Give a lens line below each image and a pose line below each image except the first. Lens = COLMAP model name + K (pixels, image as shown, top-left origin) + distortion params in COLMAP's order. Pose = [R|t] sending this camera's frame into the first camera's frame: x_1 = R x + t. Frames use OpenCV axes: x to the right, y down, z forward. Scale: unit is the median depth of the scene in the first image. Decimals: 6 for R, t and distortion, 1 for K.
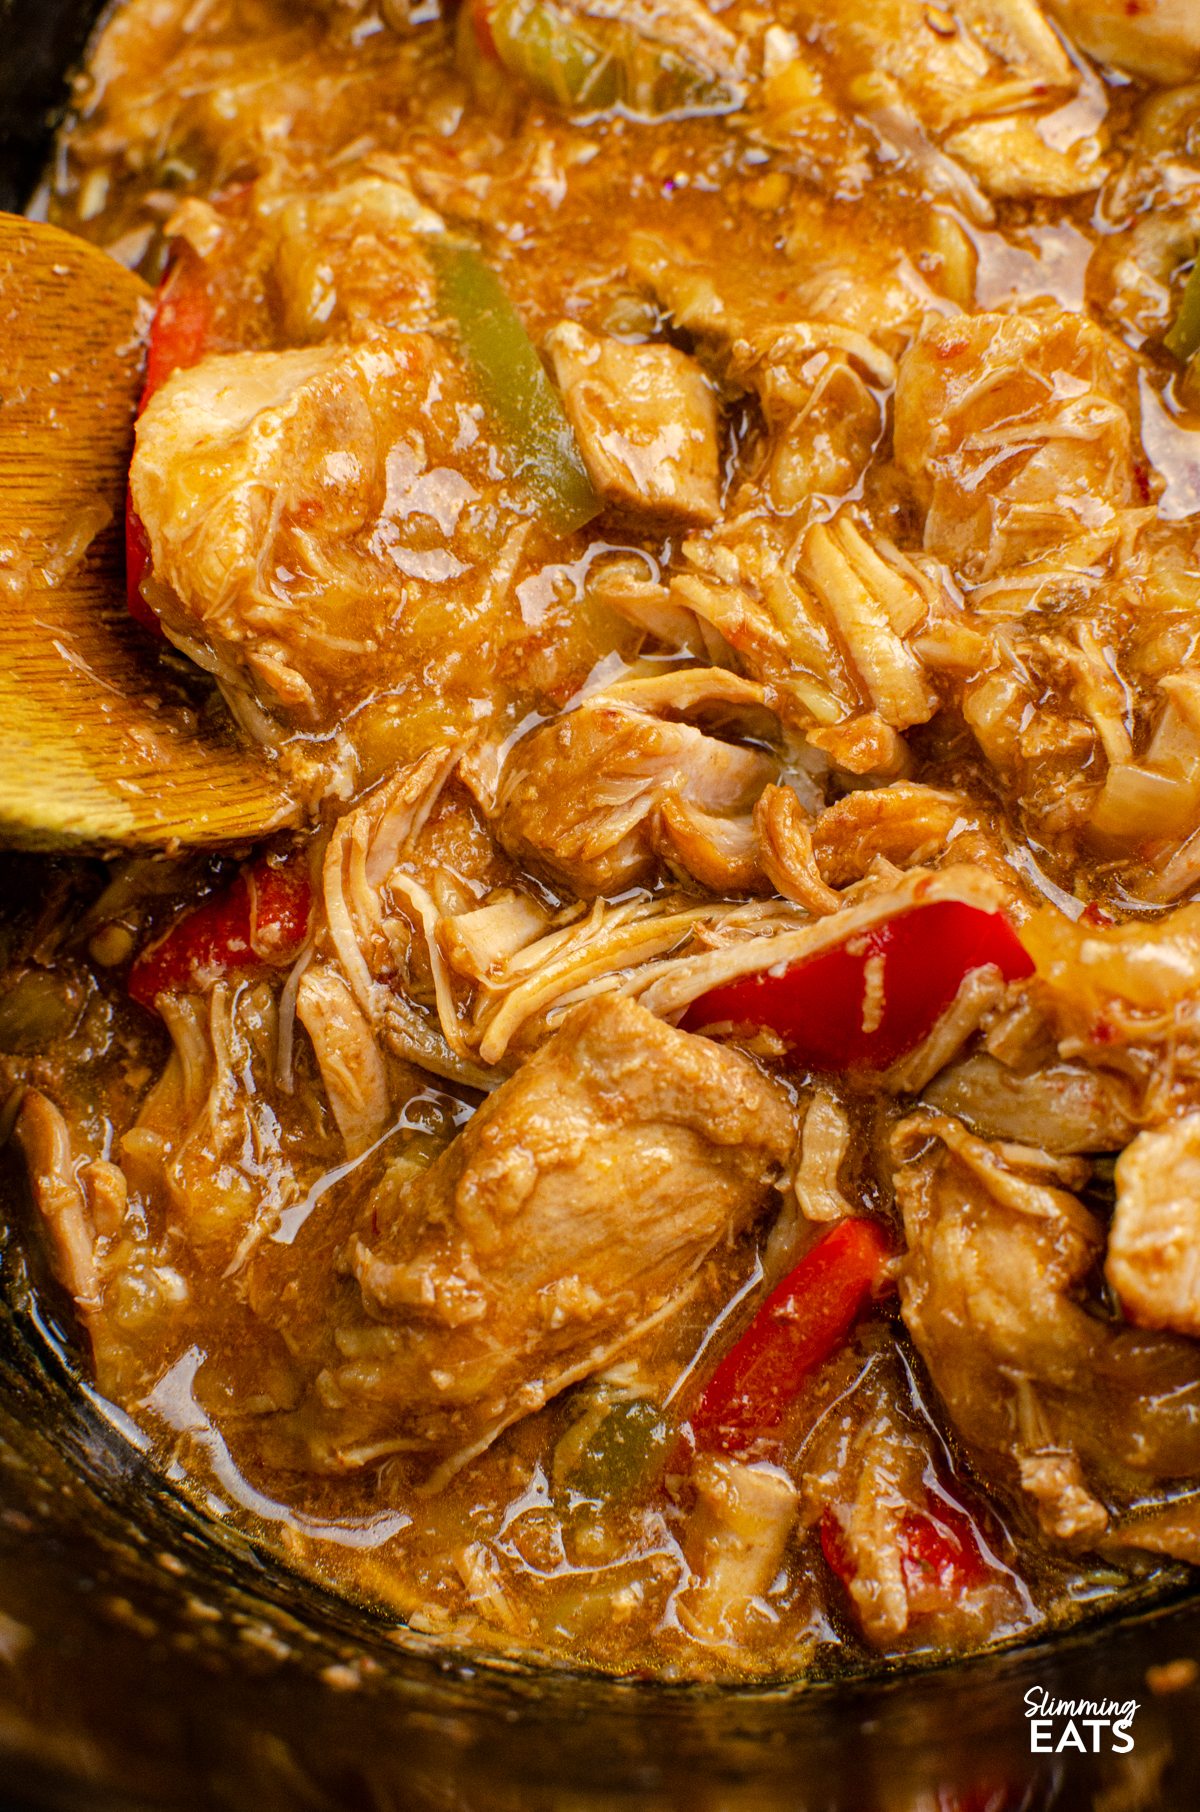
lens RADIAL K [[2967.2, 0, 508.2], [0, 2967.2, 906.2], [0, 0, 1]] dist [-0.245143, -0.028476]
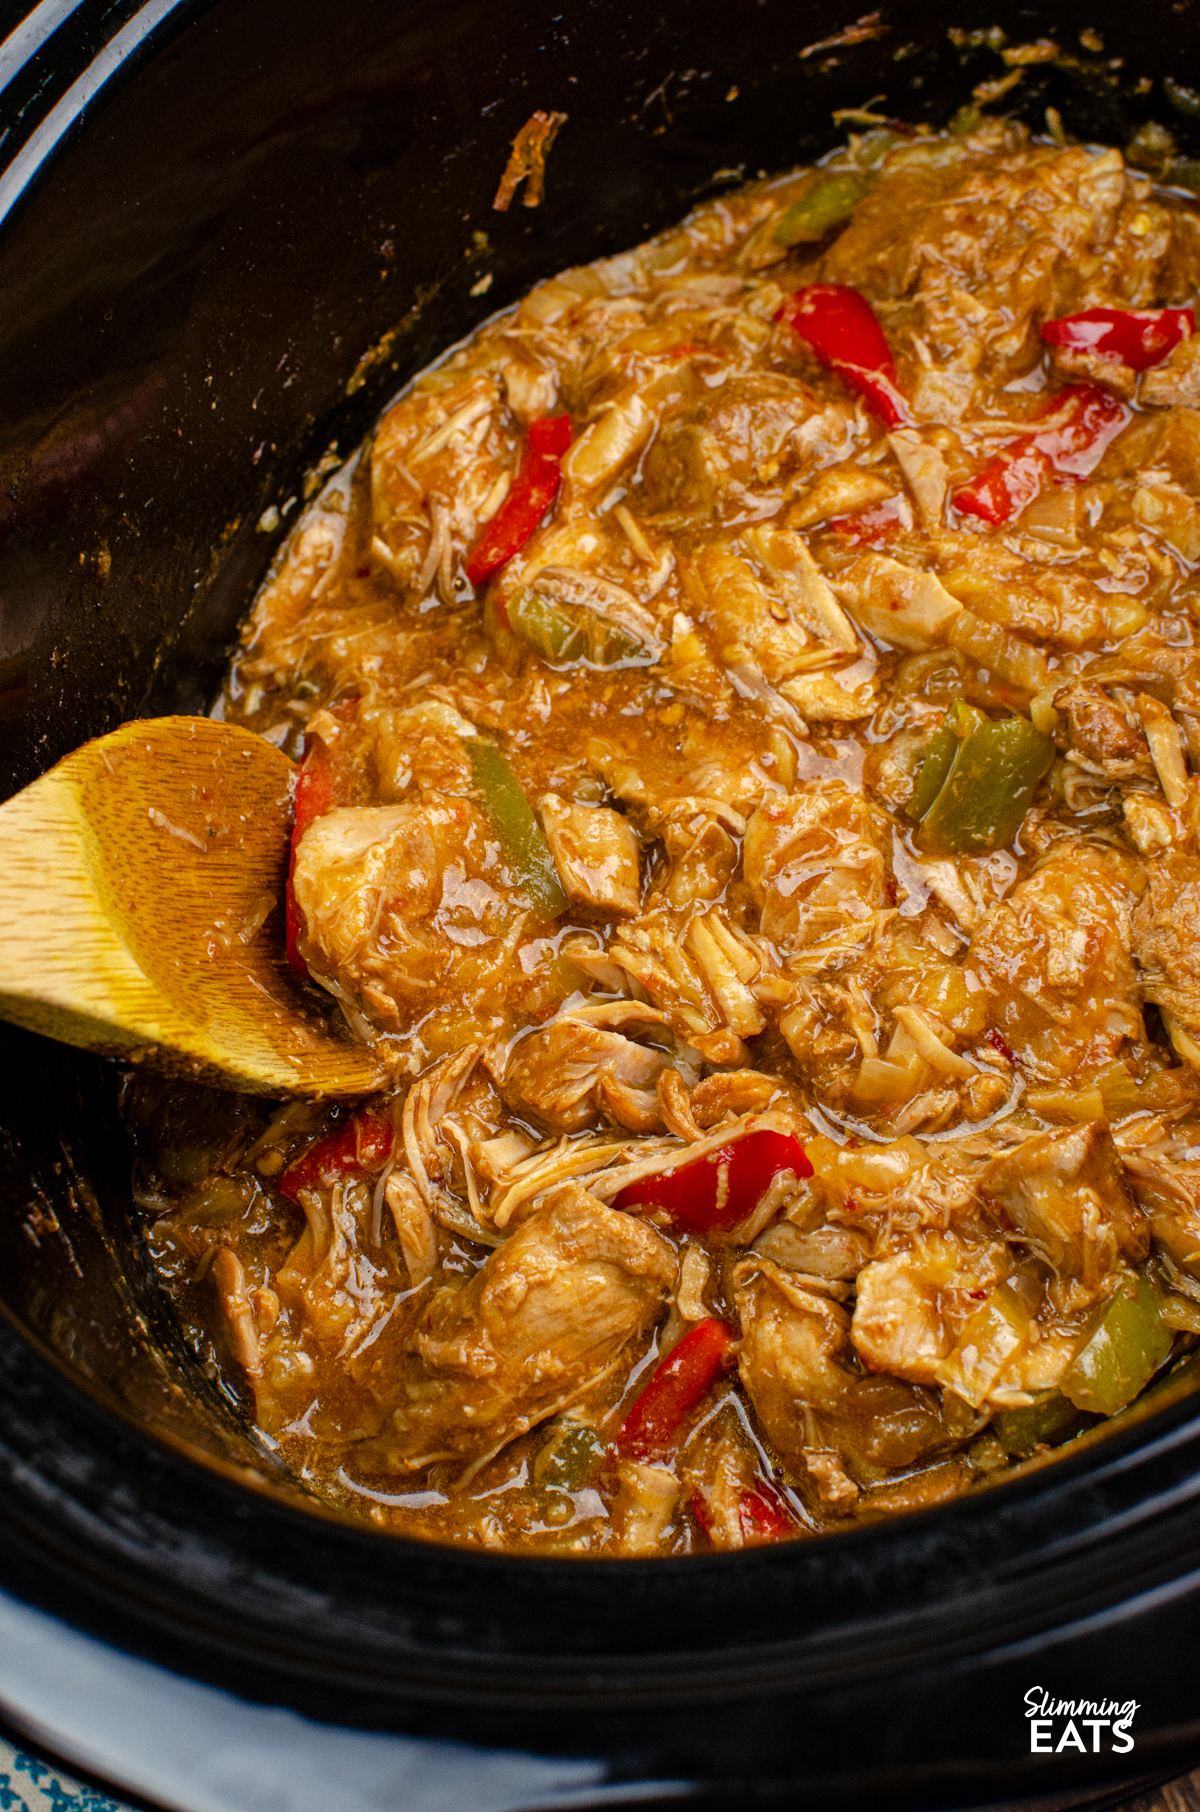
lens RADIAL K [[3075.4, 0, 600.0], [0, 3075.4, 906.0], [0, 0, 1]] dist [-0.049029, -0.059124]
pose [[0.998522, 0.020177, 0.050461, -0.040415], [-0.013459, 0.991411, -0.130091, 0.096008], [-0.052653, 0.129220, 0.990217, -0.757454]]
